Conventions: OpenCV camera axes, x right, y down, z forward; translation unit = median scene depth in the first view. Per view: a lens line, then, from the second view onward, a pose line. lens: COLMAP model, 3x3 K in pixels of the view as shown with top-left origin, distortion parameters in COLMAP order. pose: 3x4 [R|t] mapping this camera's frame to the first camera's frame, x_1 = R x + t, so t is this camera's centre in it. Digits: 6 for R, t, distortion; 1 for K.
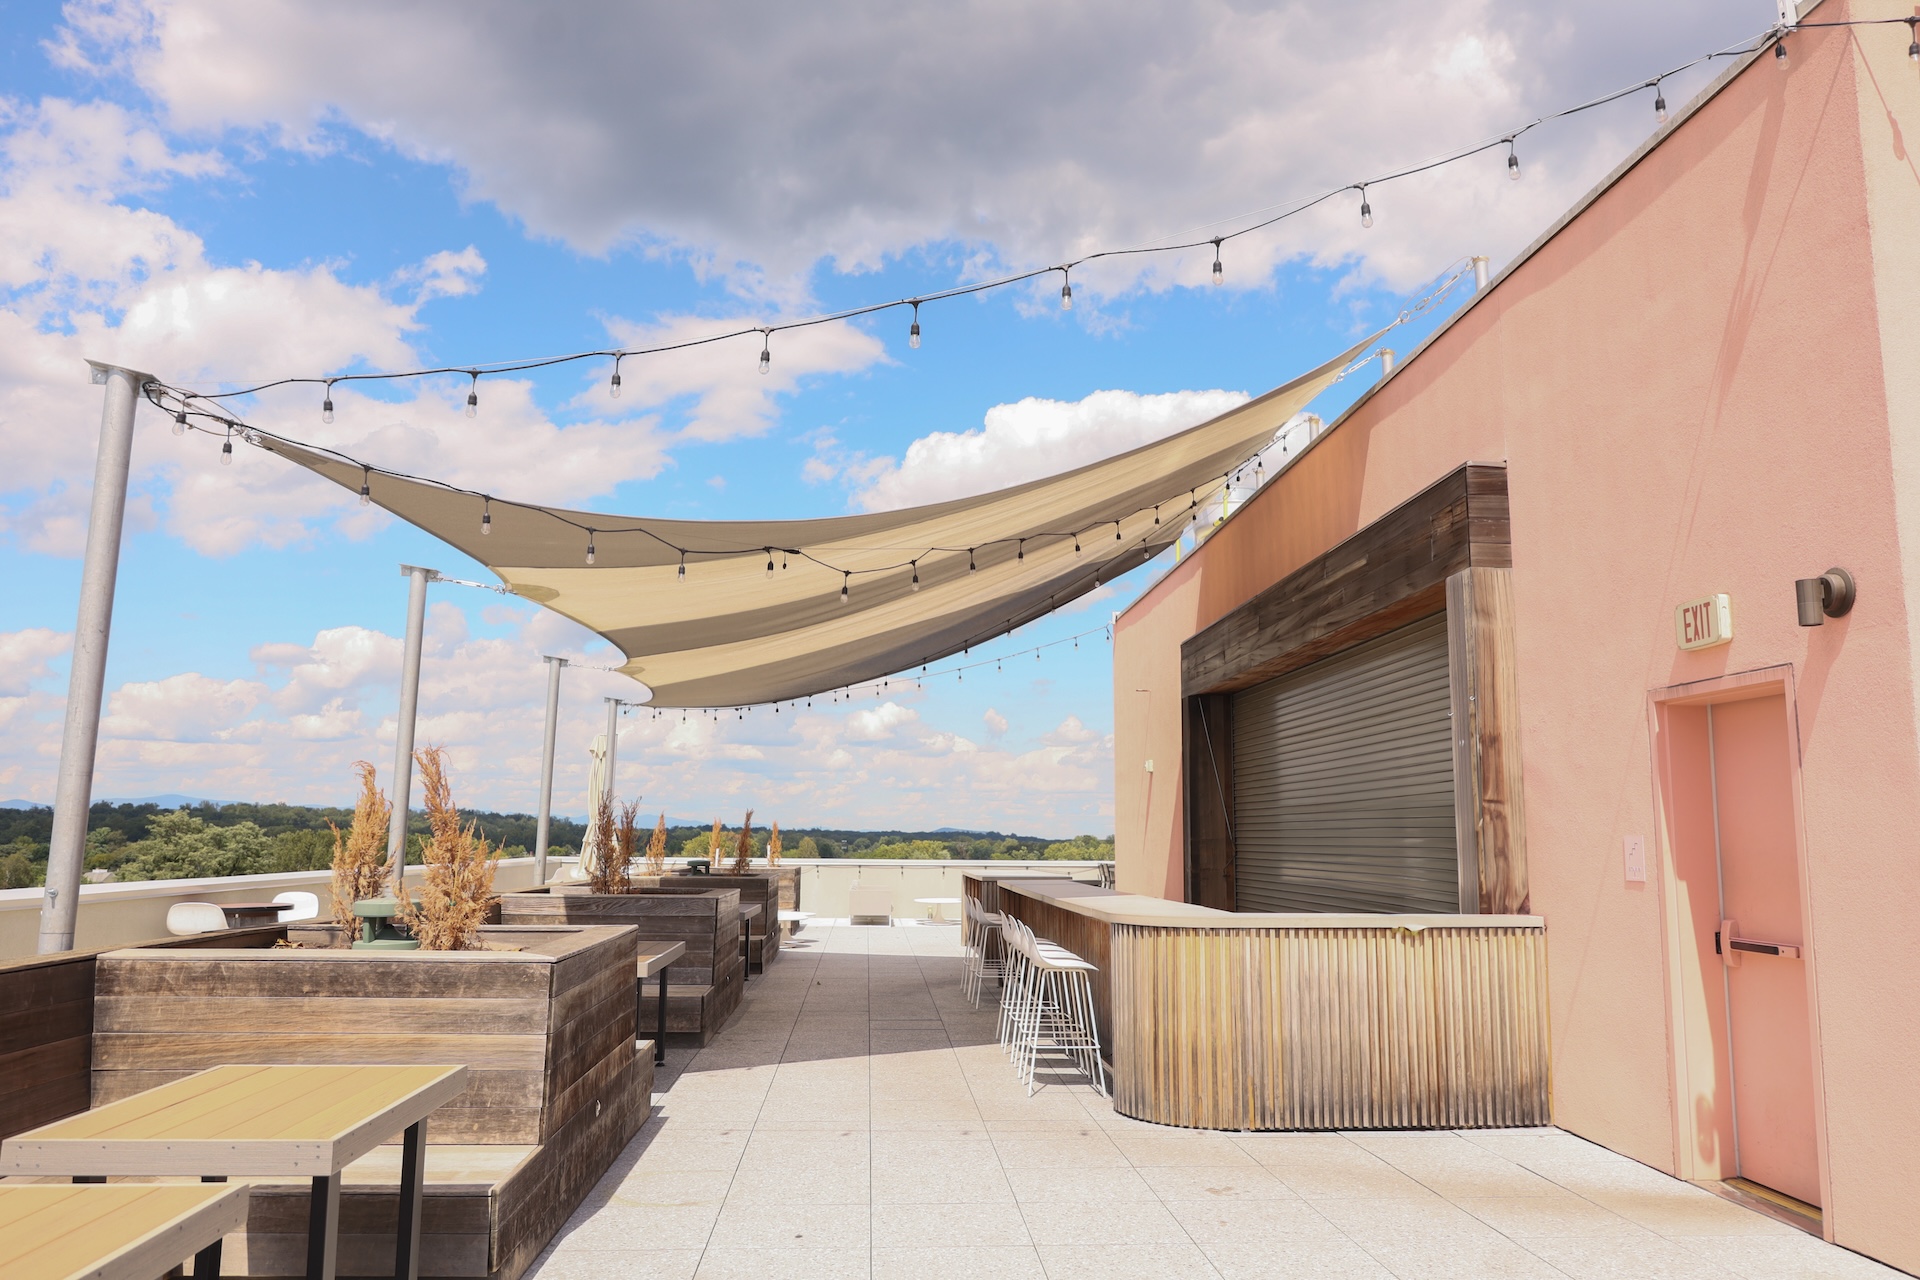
lens RADIAL K [[1357.2, 0, 959.3], [0, 1357.2, 645.8], [0, 0, 1]] dist [0.000213, -0.001274]
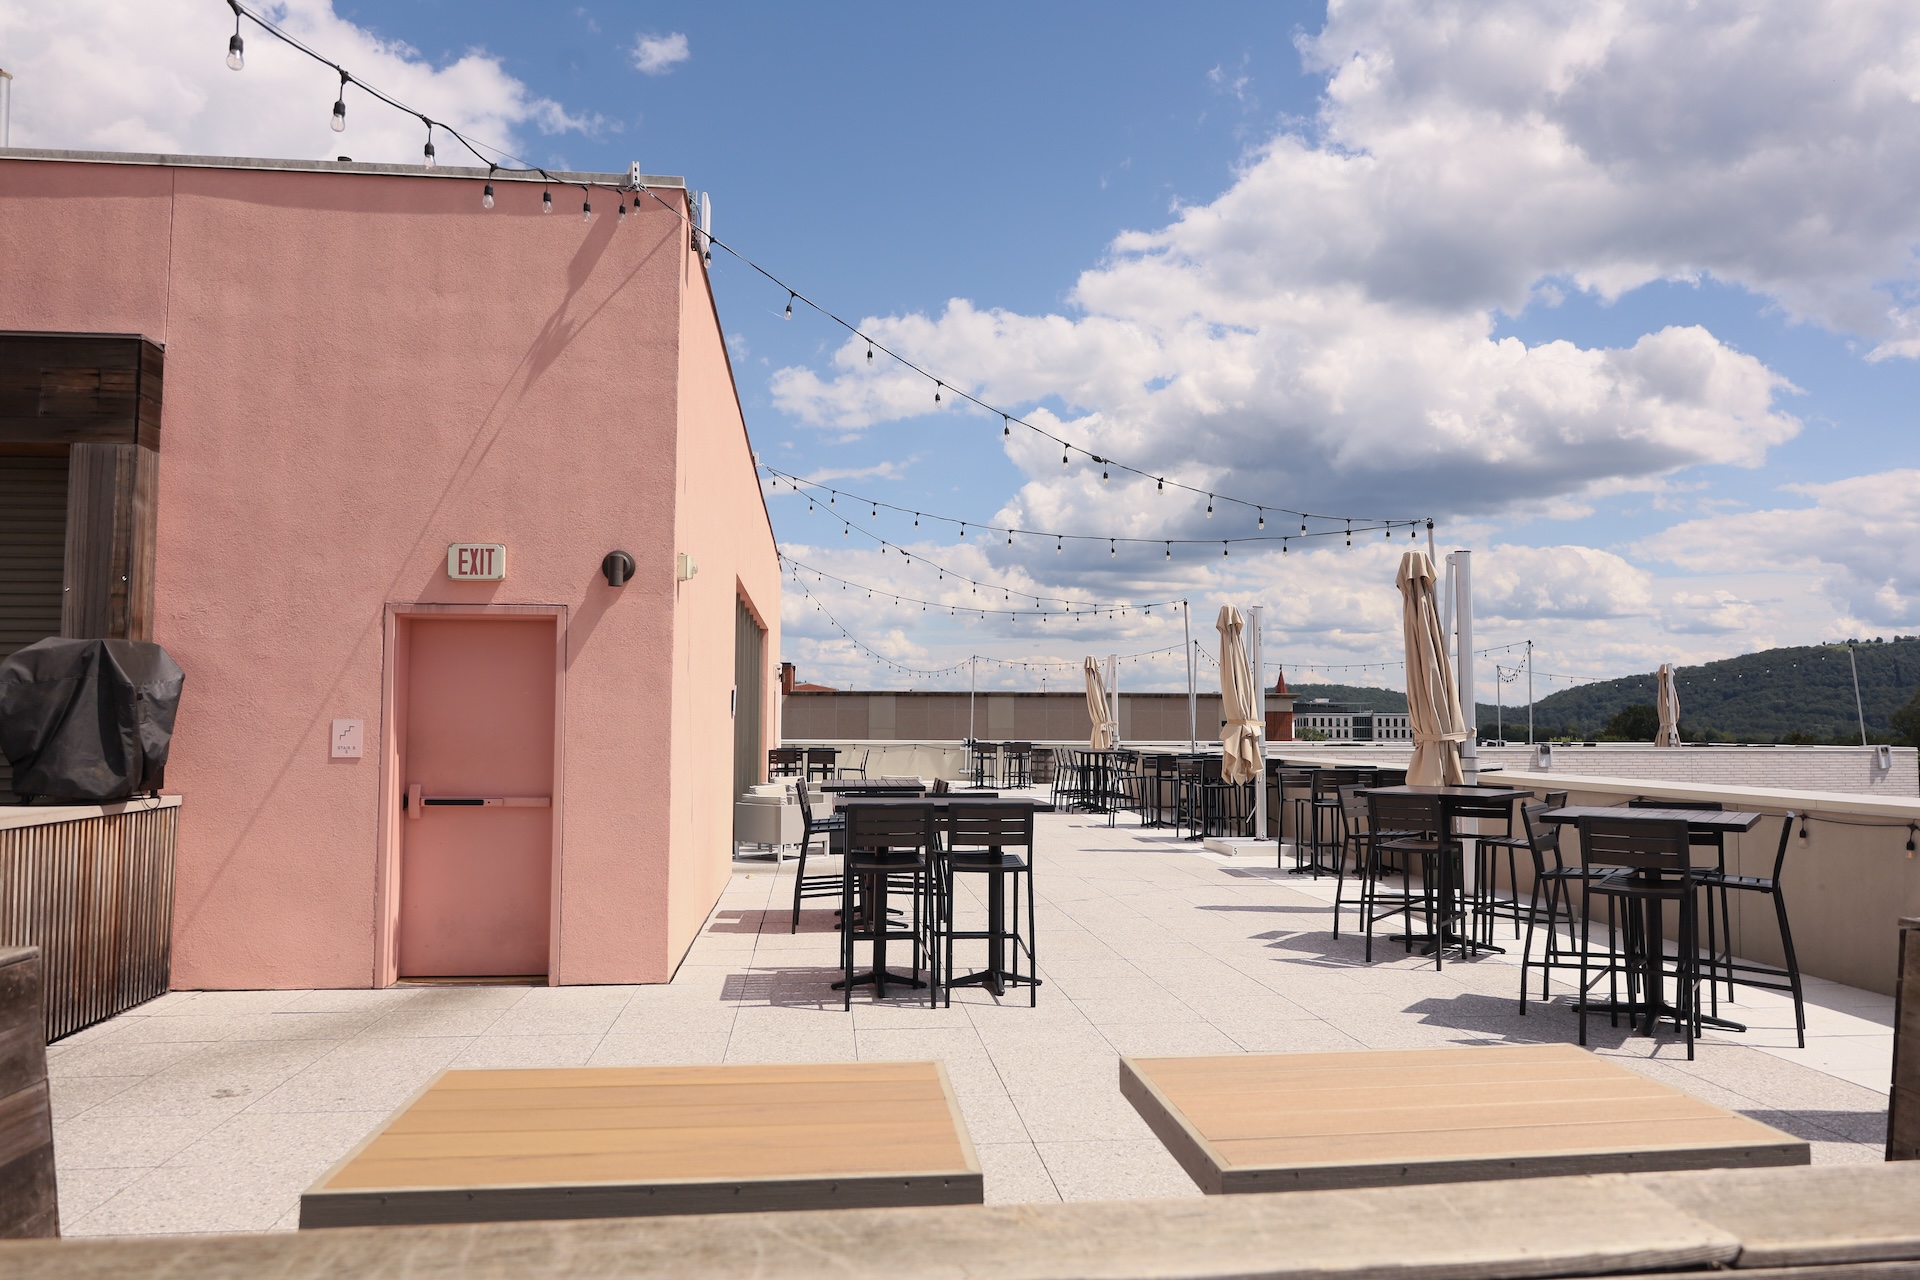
lens RADIAL K [[1357.2, 0, 957.0], [0, 1357.2, 647.4], [0, 0, 1]] dist [0.000213, -0.001274]
pose [[-0.036583, 0.052184, 0.997967, -0.803759], [-0.144565, 0.987855, -0.056955, 0.074489], [-0.988819, -0.146354, -0.028595, 0.569429]]
